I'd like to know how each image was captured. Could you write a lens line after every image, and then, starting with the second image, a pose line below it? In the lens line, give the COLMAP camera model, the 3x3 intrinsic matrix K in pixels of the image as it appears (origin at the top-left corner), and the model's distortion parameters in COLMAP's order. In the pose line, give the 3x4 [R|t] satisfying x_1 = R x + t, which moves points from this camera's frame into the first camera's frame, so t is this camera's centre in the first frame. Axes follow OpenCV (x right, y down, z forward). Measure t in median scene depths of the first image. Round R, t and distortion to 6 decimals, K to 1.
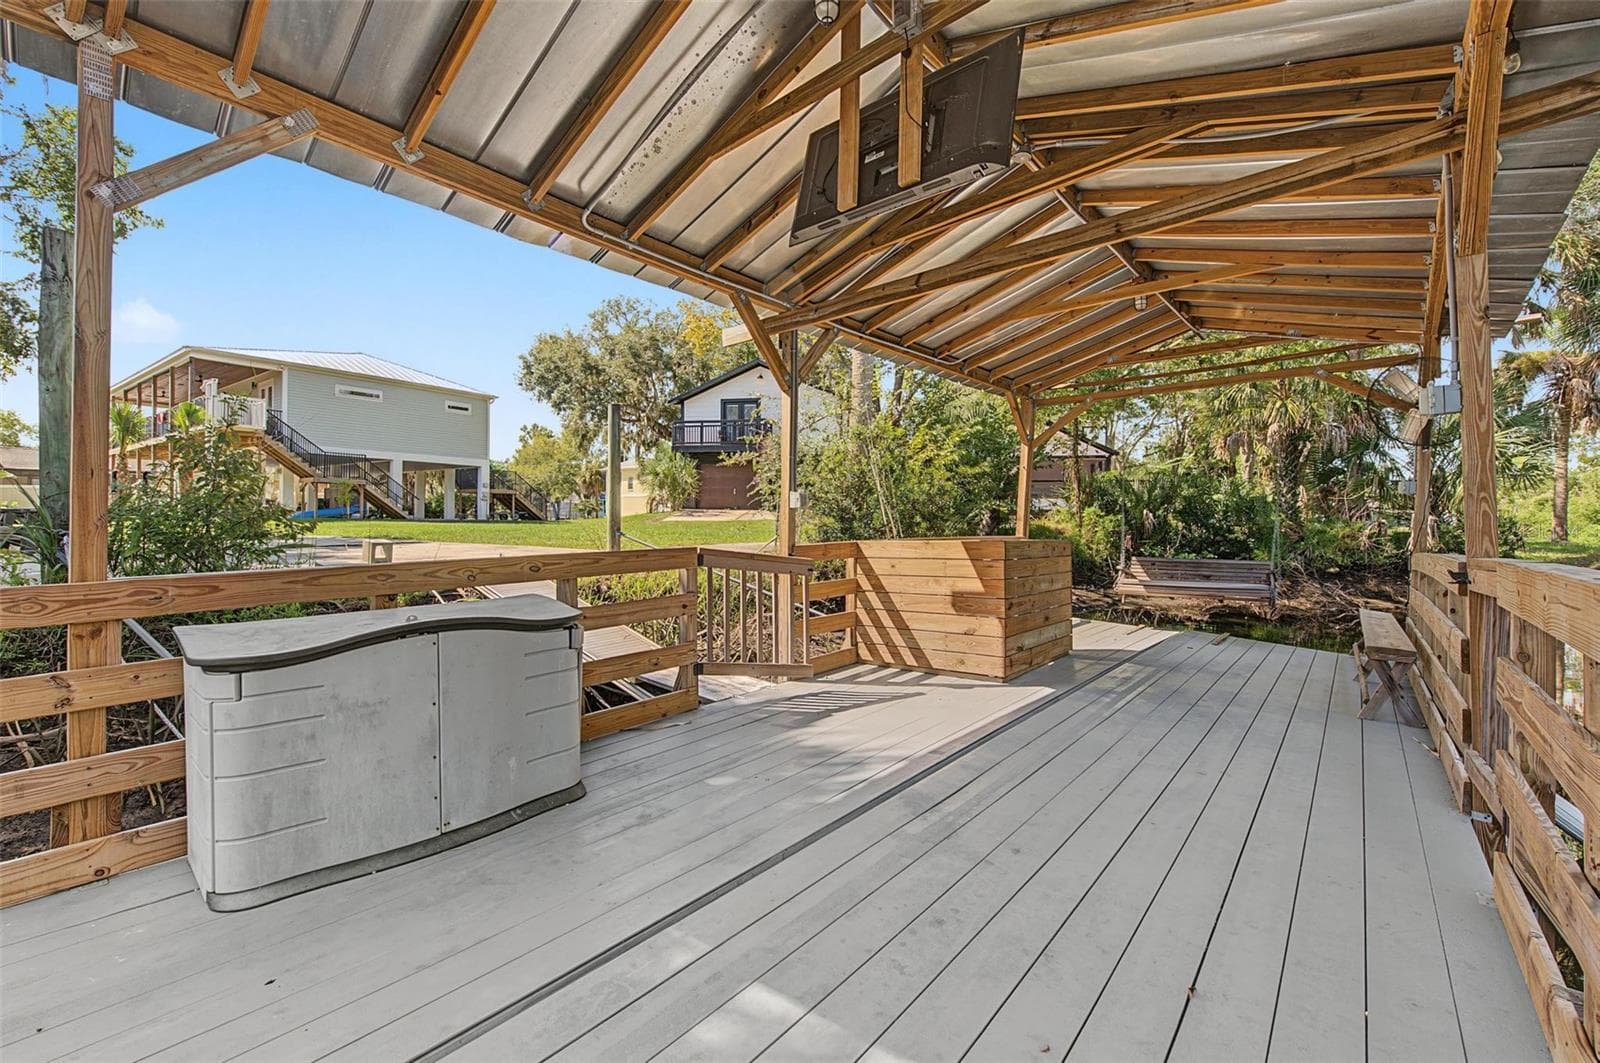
lens RADIAL K [[663.5, 0, 807.1], [0, 663.5, 530.6], [0, 0, 1]] dist [0.000958, 0.000080]
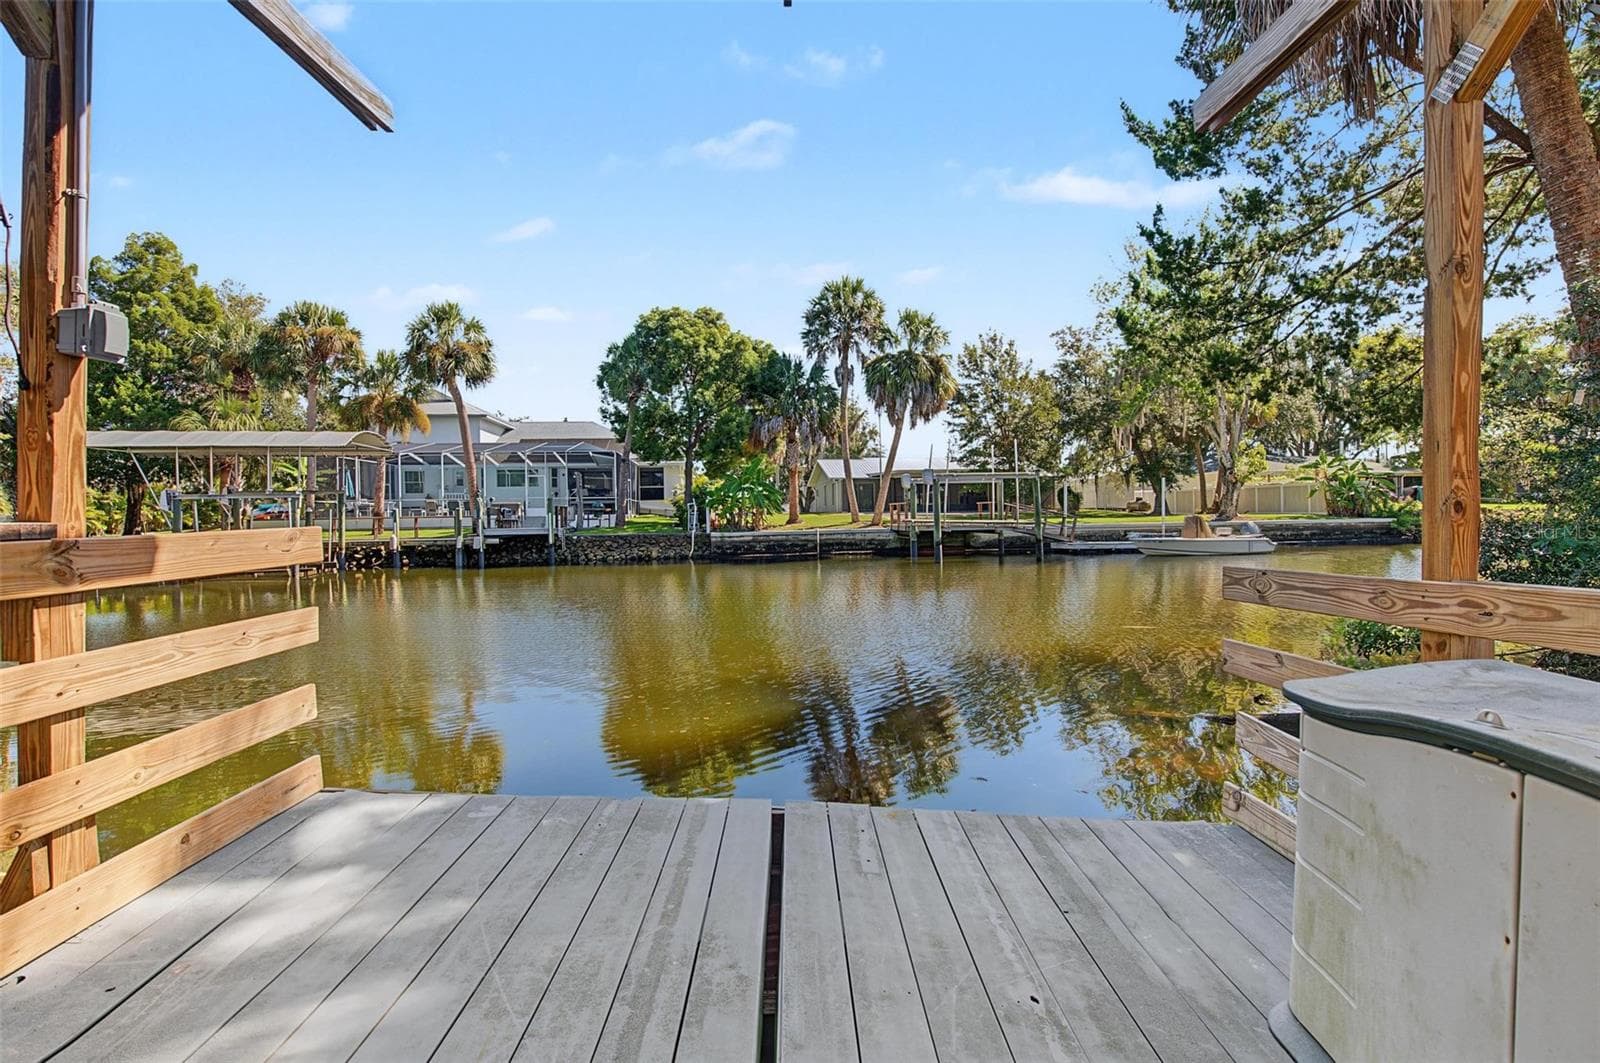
lens RADIAL K [[703.1, 0, 797.6], [0, 703.1, 525.1], [0, 0, 1]] dist [-0.001662, -0.000218]
pose [[-0.767969, 0.010017, -0.640408, 0.056946], [-0.002332, 0.999827, 0.018435, -0.004635], [0.640482, 0.015651, -0.767814, 1.098476]]
